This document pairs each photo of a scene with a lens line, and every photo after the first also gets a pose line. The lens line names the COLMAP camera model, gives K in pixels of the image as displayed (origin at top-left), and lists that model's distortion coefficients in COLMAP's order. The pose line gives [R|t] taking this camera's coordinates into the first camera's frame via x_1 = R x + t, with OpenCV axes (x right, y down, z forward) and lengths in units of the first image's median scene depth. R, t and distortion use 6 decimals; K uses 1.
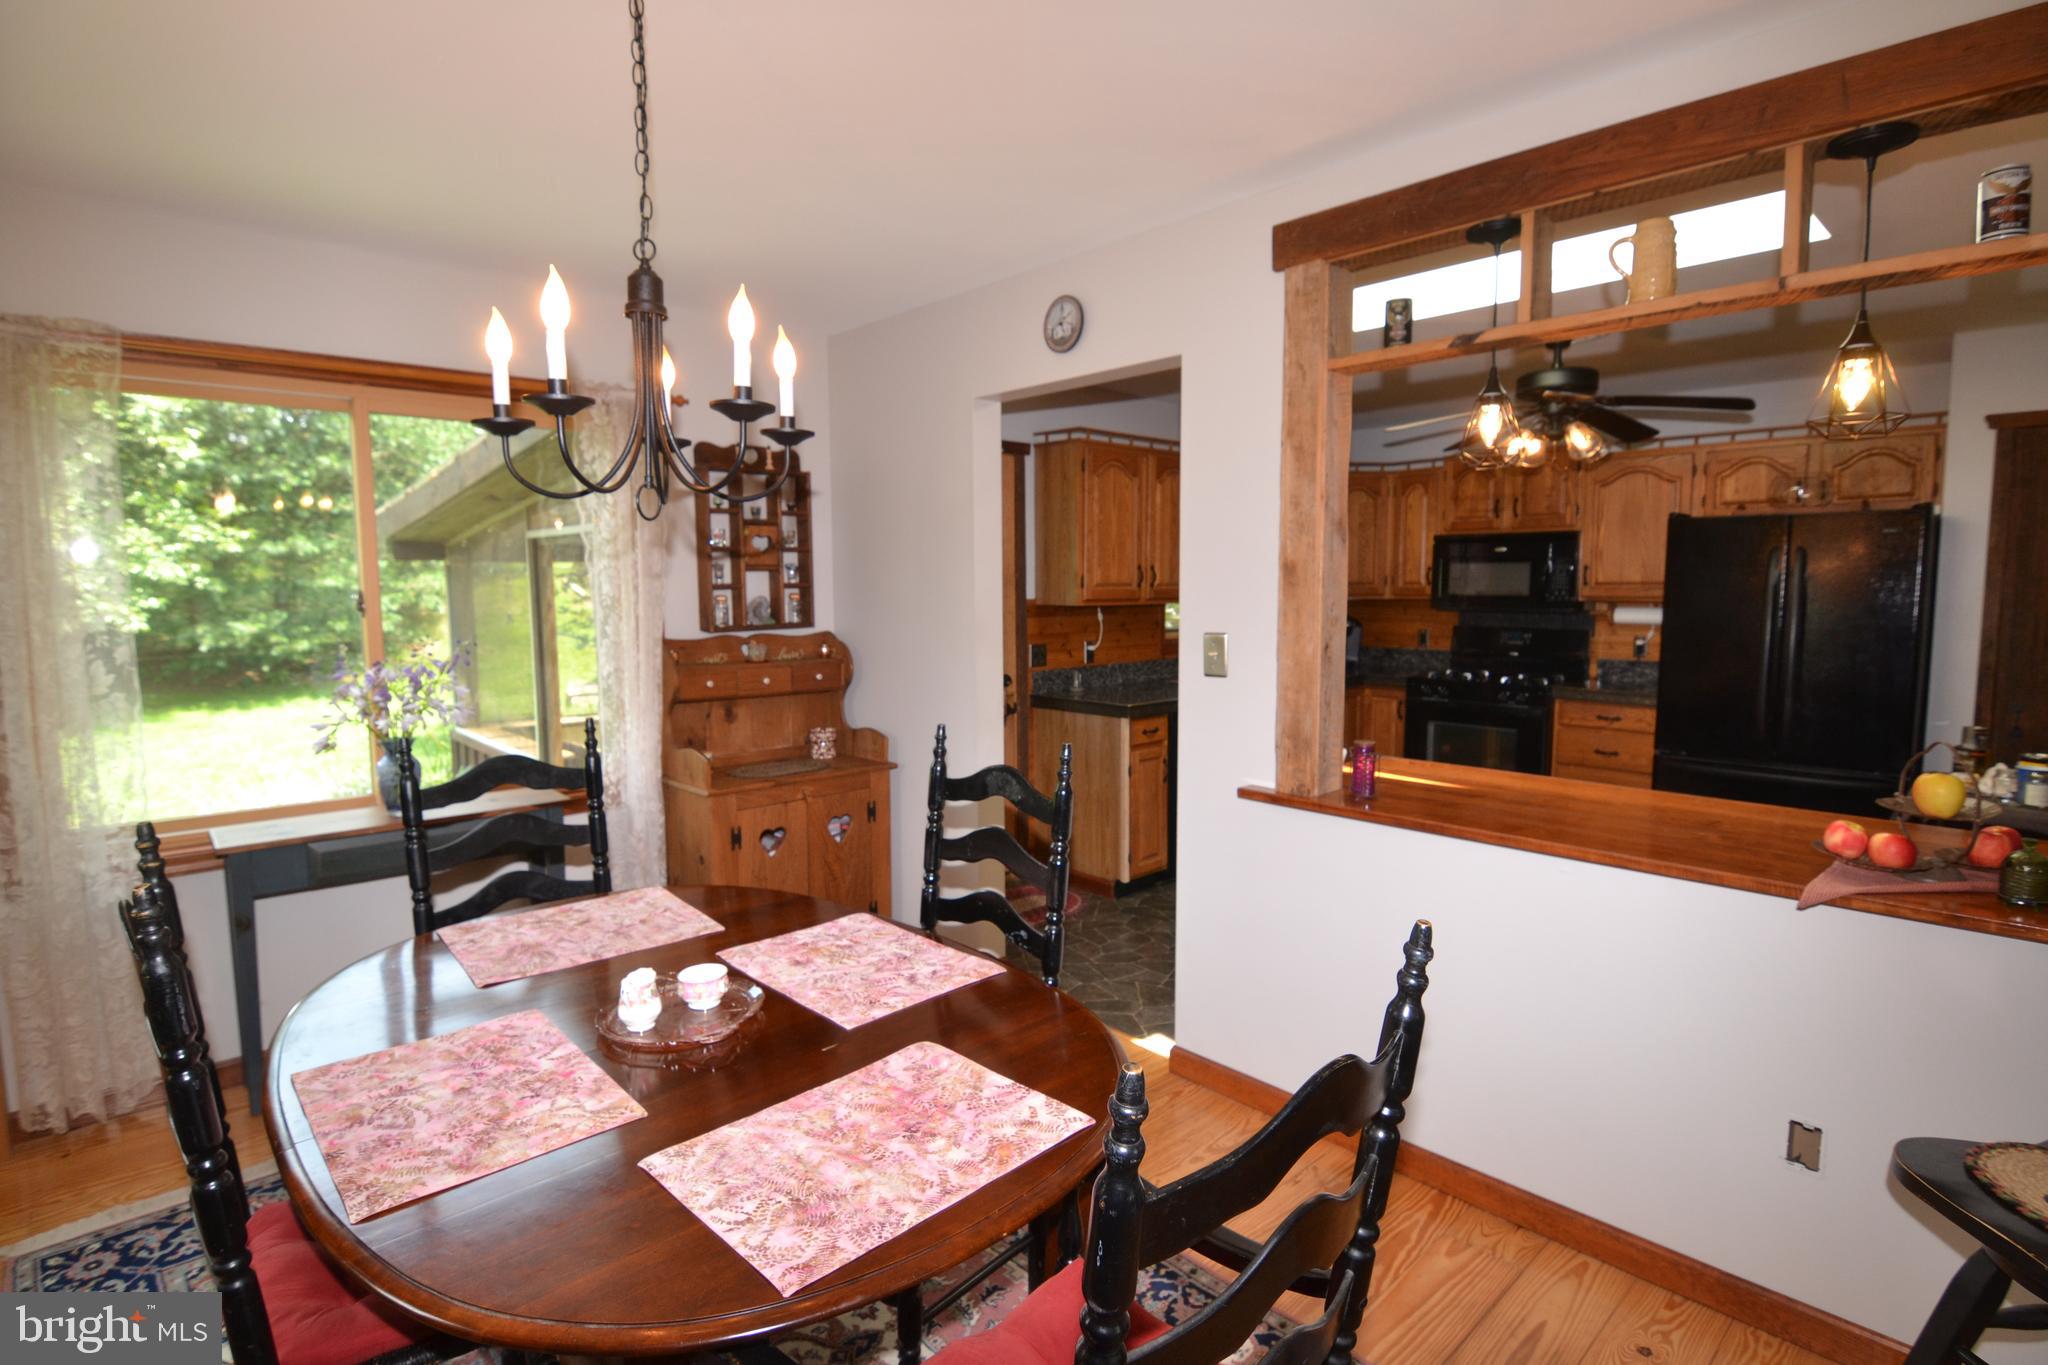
lens RADIAL K [[1000.6, 0, 1023.7], [0, 1000.6, 680.3], [0, 0, 1]] dist [-0.009813, -0.008034]
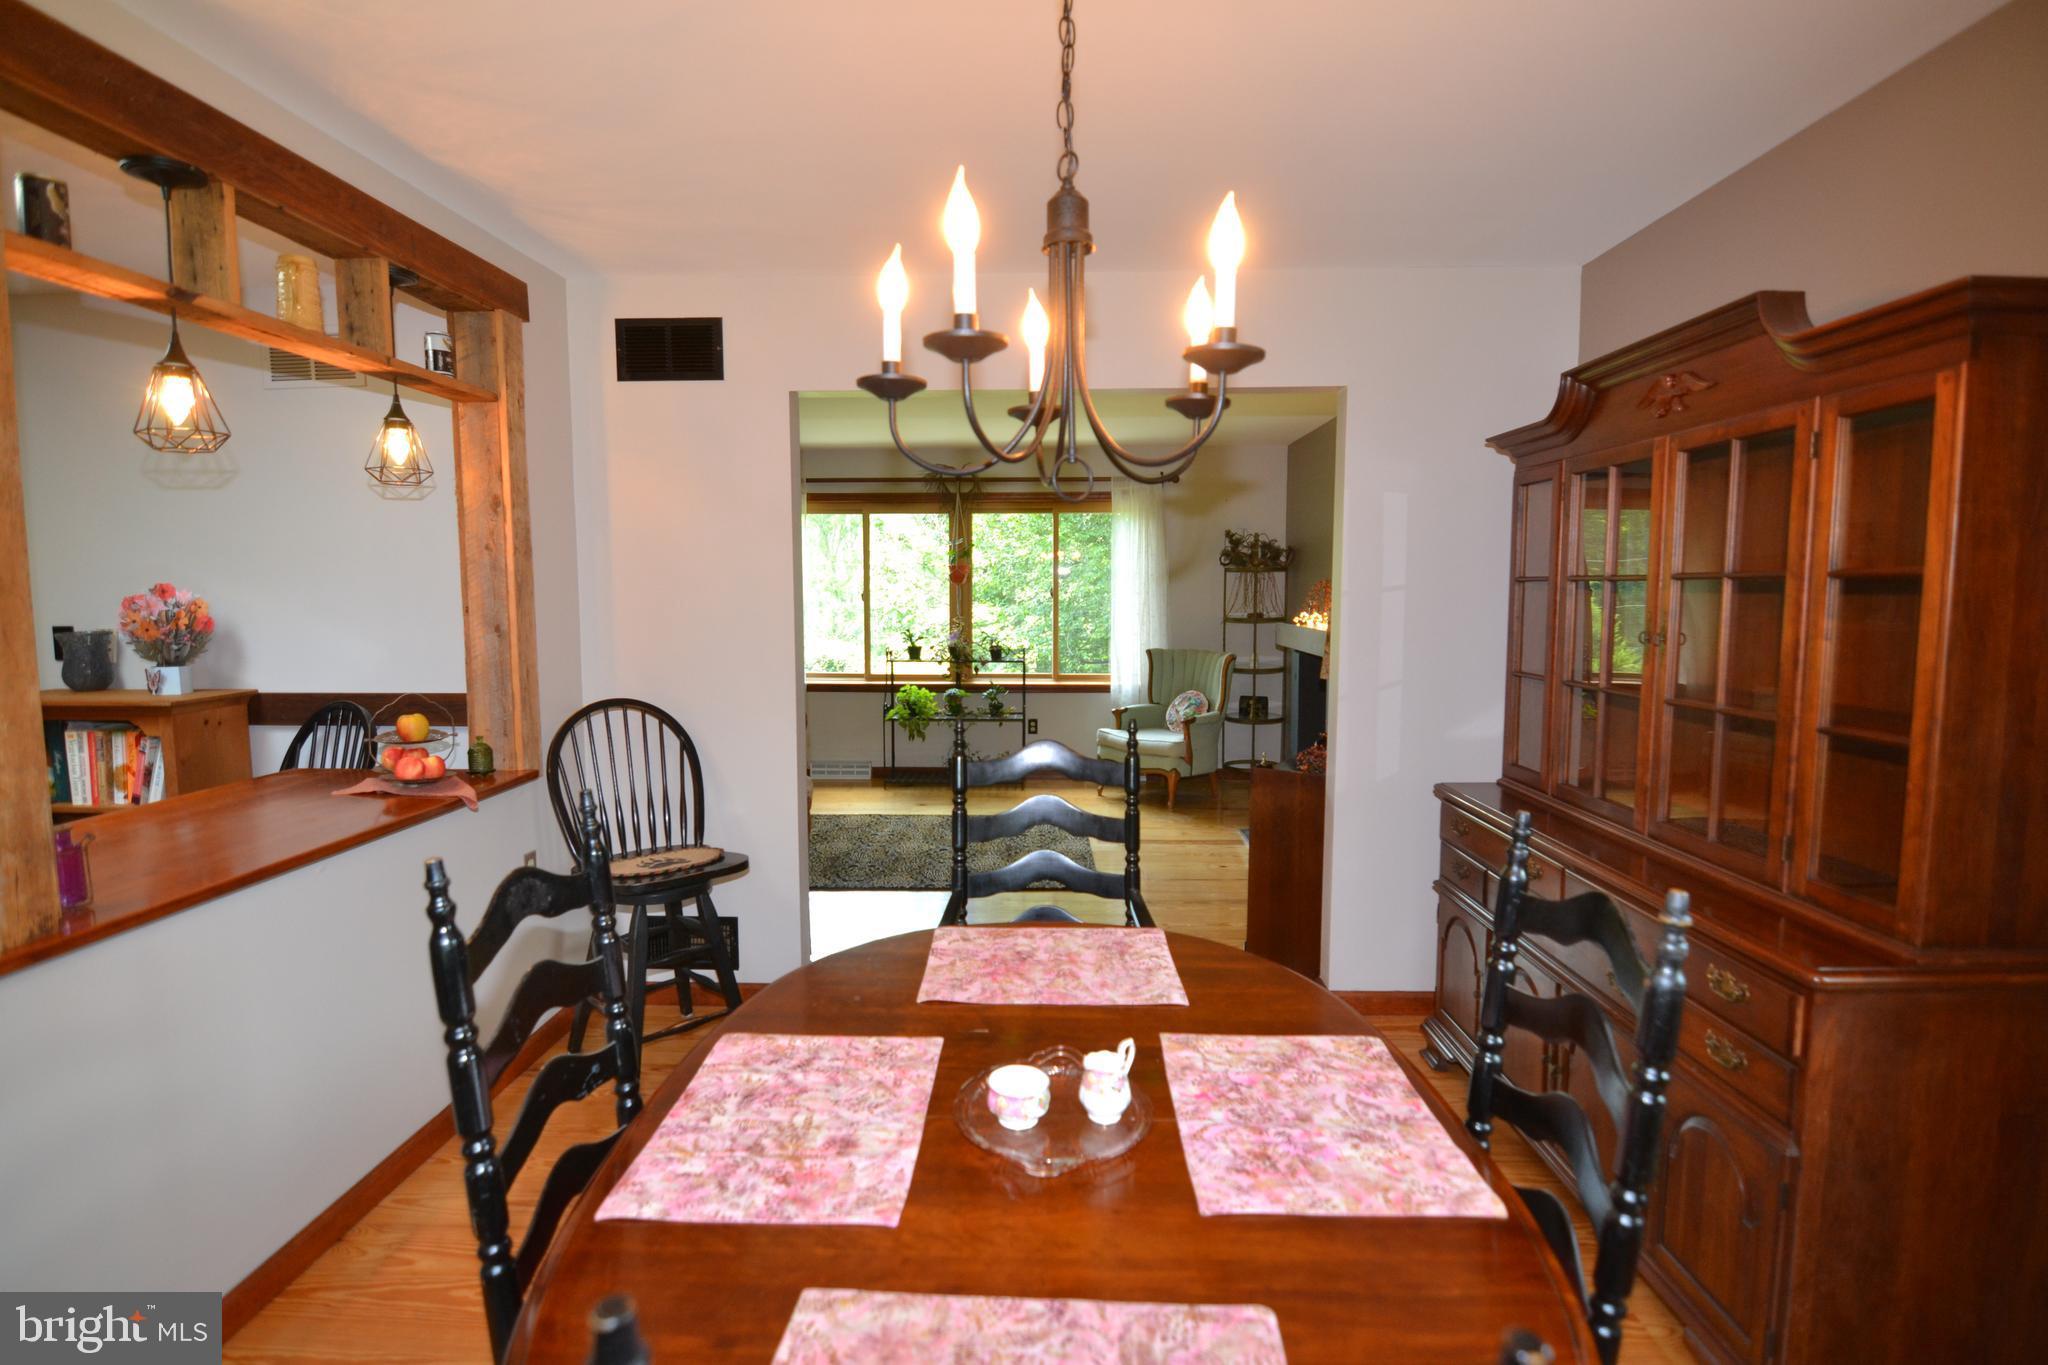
lens RADIAL K [[1000.6, 0, 1023.7], [0, 1000.6, 680.3], [0, 0, 1]] dist [-0.009813, -0.008034]
pose [[-0.703216, -0.060013, 0.708439, -0.662153], [0.074321, 0.984767, 0.157194, -0.104766], [-0.707081, 0.163194, -0.688044, 1.145759]]
